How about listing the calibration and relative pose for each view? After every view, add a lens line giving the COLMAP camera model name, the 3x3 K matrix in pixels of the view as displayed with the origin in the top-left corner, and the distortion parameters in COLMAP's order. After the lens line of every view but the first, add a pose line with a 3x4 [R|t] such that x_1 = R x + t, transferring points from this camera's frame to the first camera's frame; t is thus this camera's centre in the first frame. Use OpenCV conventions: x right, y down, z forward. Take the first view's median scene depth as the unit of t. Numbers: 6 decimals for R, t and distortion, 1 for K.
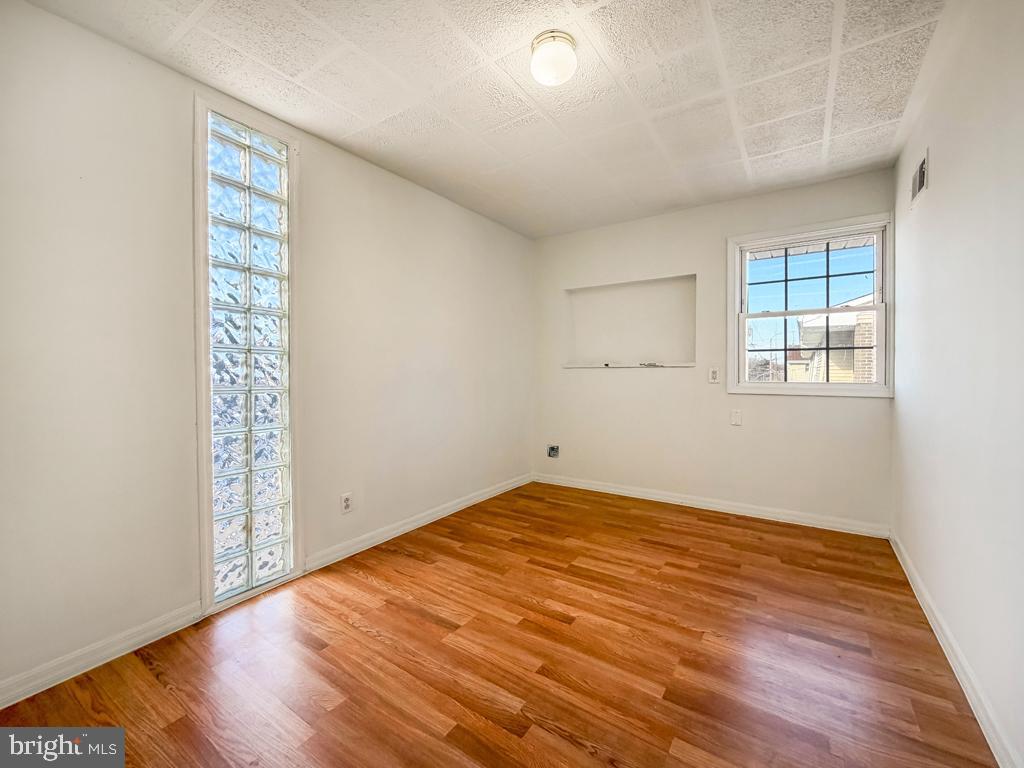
lens RADIAL K [[415.0, 0, 506.8], [0, 415.0, 382.1], [0, 0, 1]] dist [-0.001438, -0.000205]
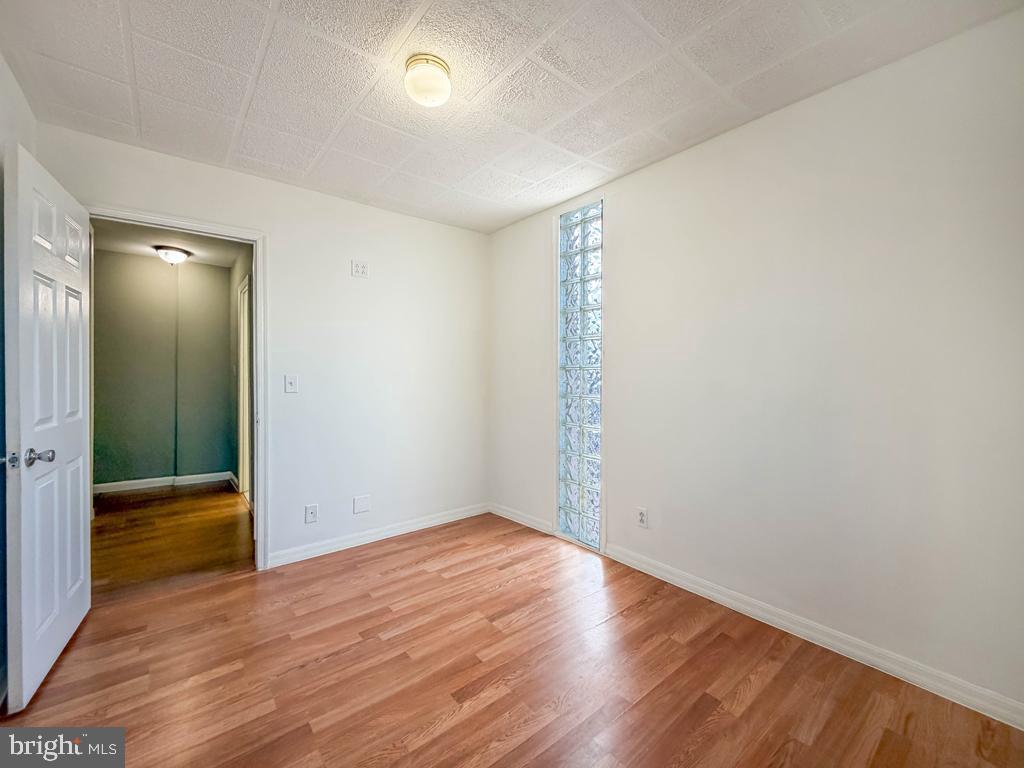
lens RADIAL K [[415.0, 0, 506.8], [0, 415.0, 382.1], [0, 0, 1]] dist [-0.001438, -0.000205]
pose [[-0.261998, 0.024285, -0.964763, 0.893807], [-0.028742, 0.999044, 0.032953, -0.079234], [0.964640, 0.036363, -0.261050, 1.266574]]
